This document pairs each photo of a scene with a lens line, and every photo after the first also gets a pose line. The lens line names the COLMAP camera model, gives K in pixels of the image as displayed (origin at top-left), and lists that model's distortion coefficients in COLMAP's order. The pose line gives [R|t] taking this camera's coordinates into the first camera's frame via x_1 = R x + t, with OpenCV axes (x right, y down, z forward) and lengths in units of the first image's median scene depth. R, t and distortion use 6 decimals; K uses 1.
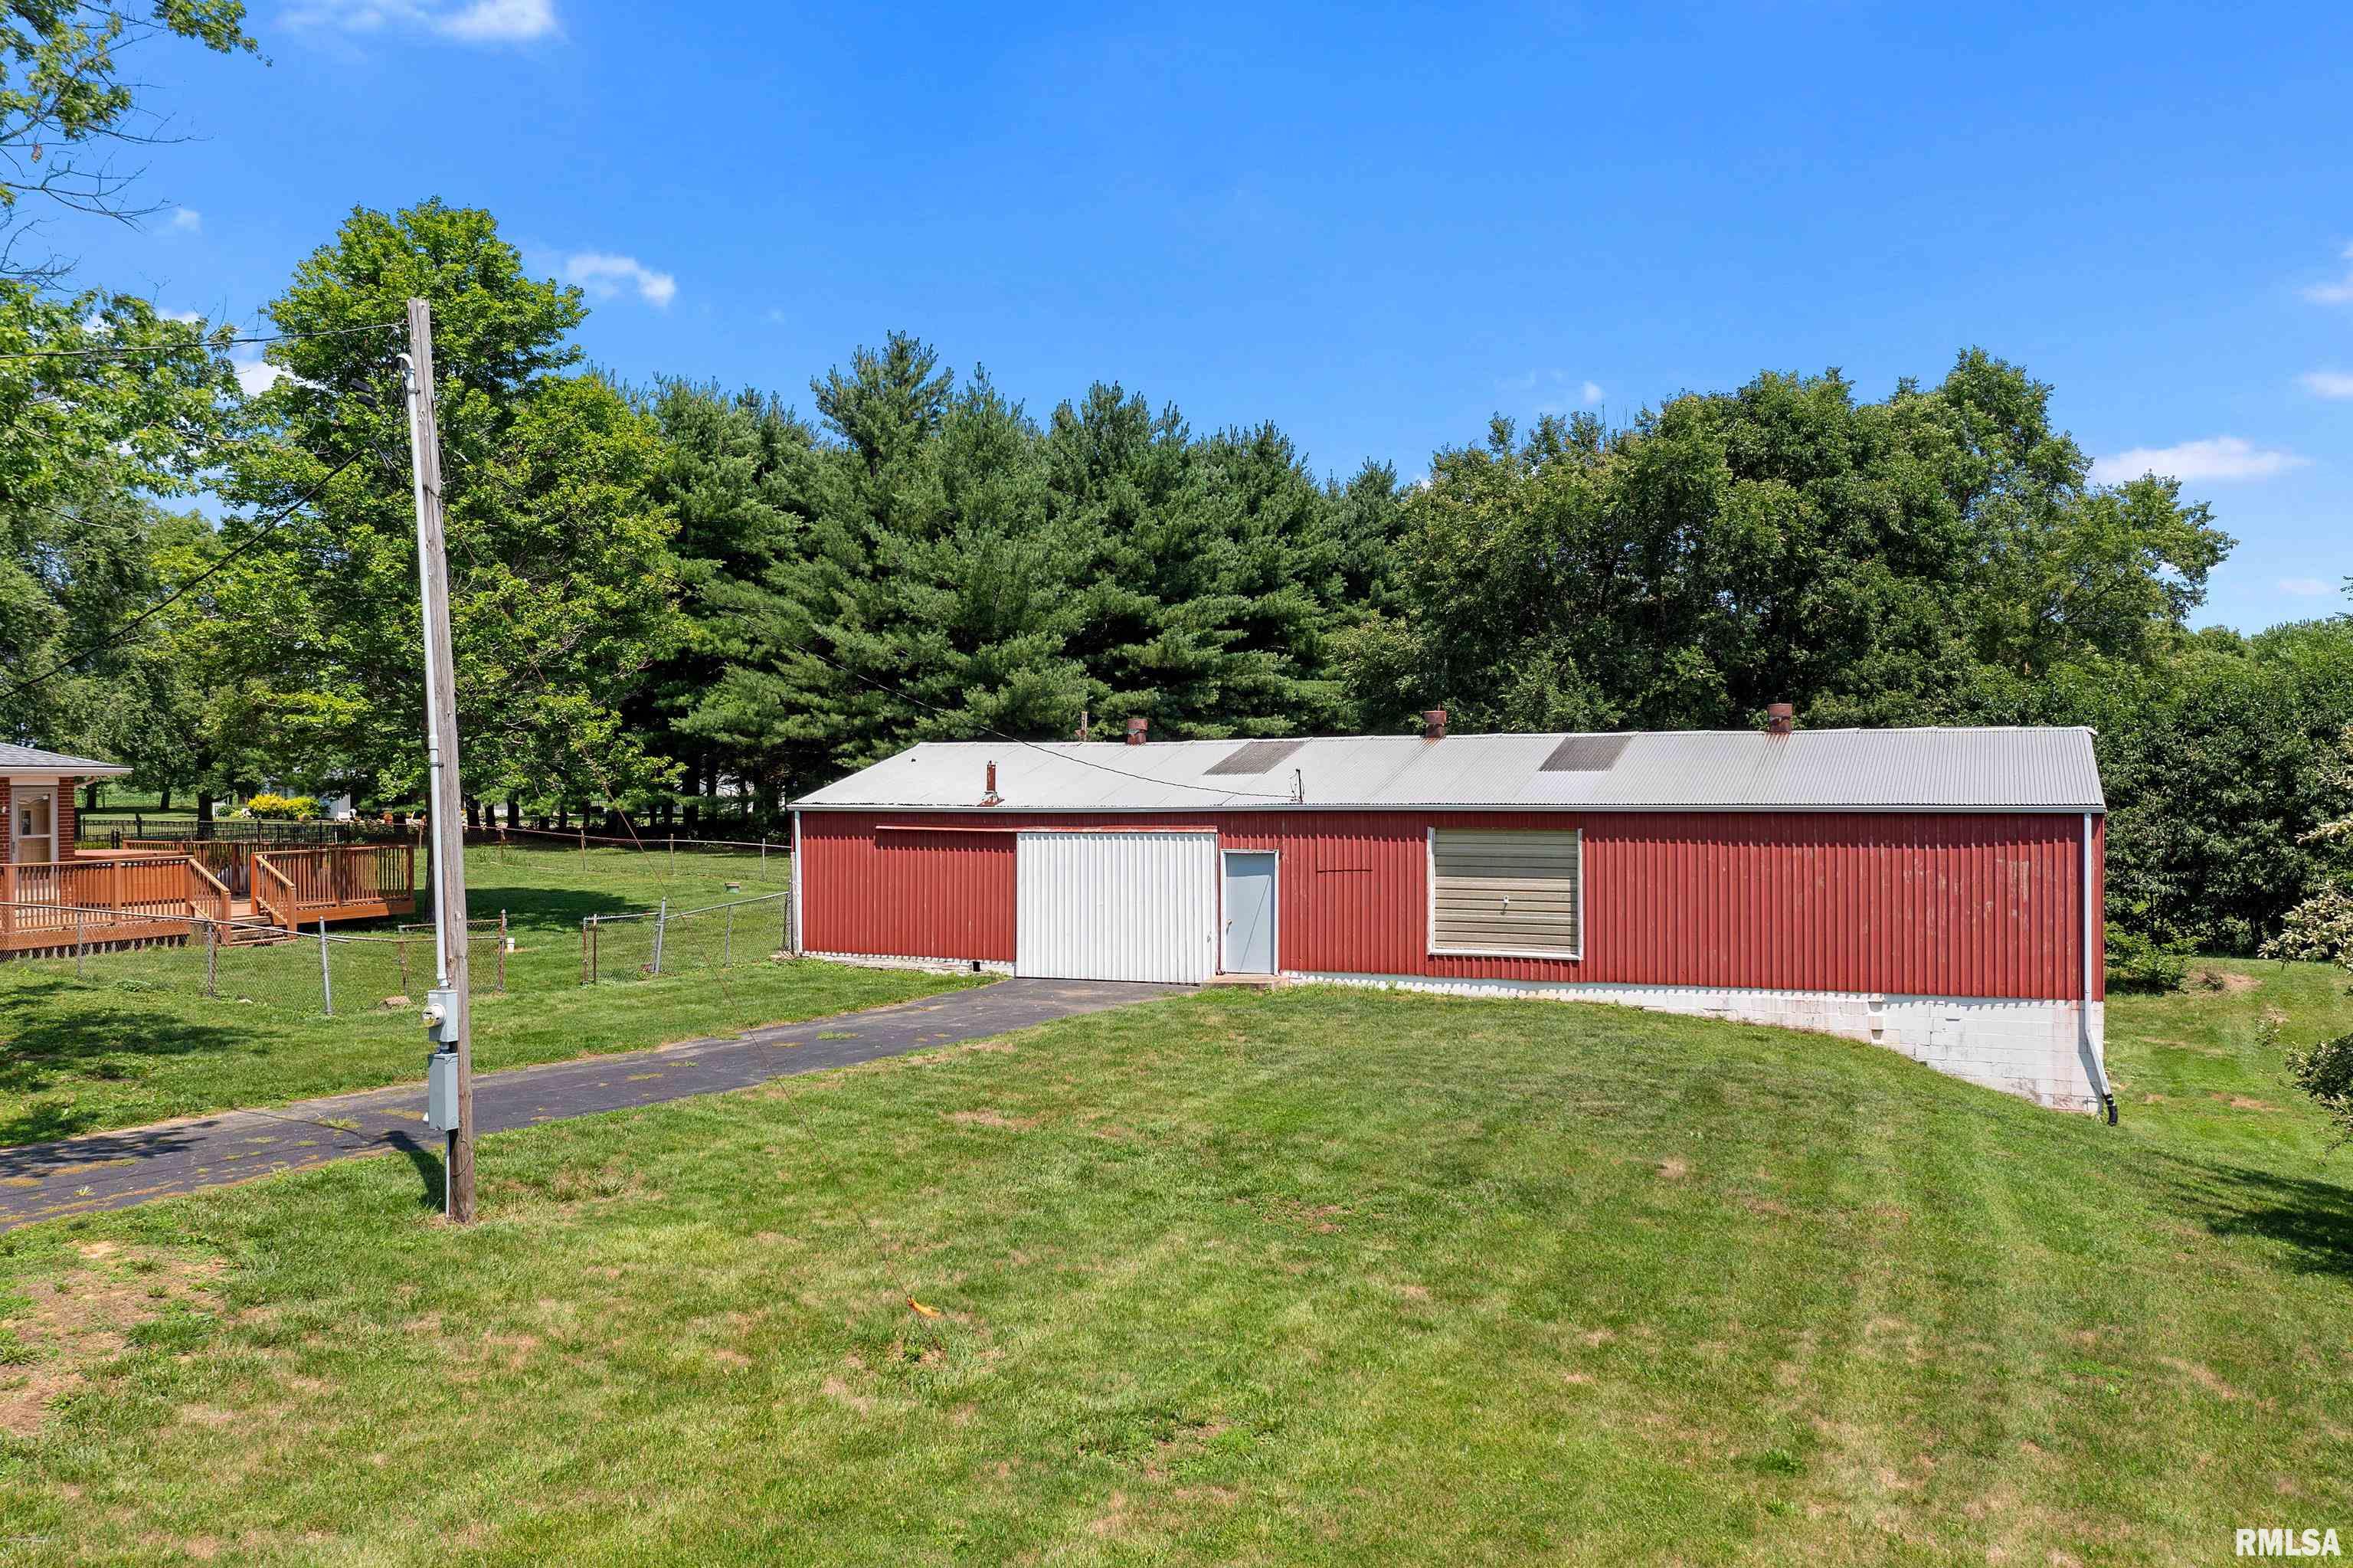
lens RADIAL K [[1820.7, 0, 1176.5], [0, 1820.7, 784.0], [0, 0, 1]] dist [0.004345, 0.001378]
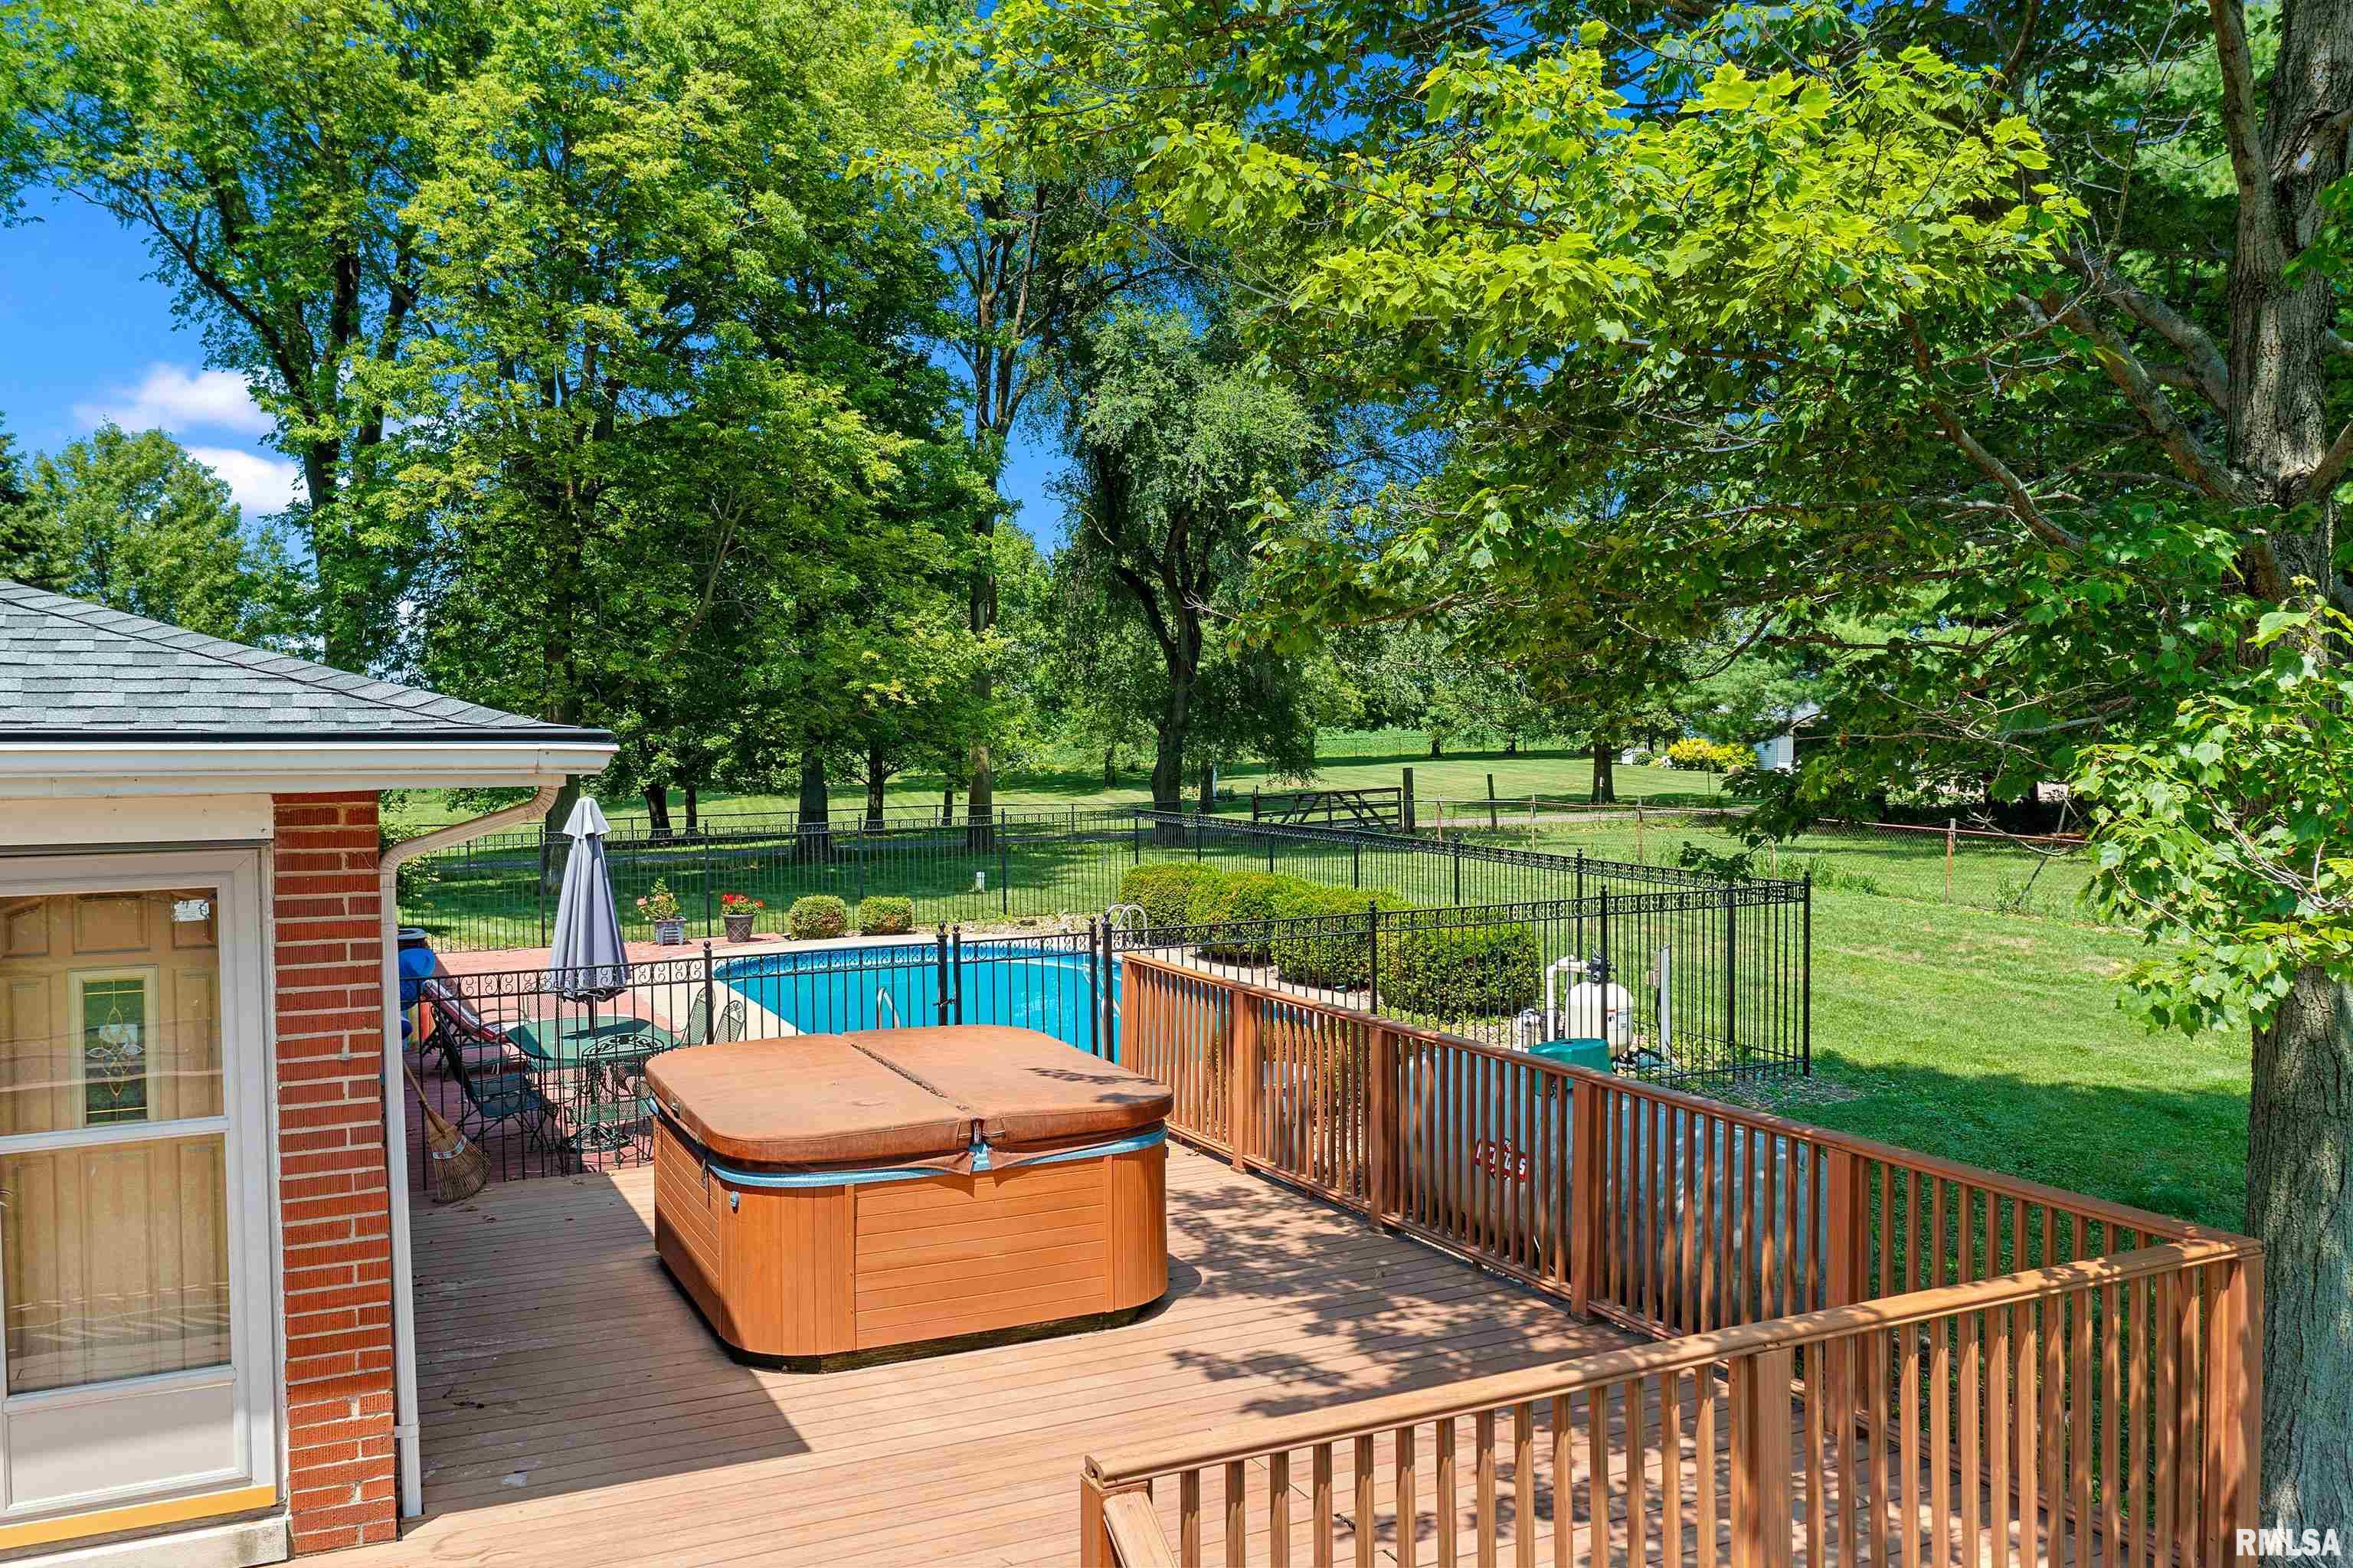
lens RADIAL K [[1820.7, 0, 1176.5], [0, 1820.7, 784.0], [0, 0, 1]] dist [0.004345, 0.001378]
pose [[0.732389, 0.013924, -0.680744, -0.212694], [0.011243, 0.999407, 0.032538, -0.004757], [0.680793, -0.031484, 0.731799, 0.460383]]
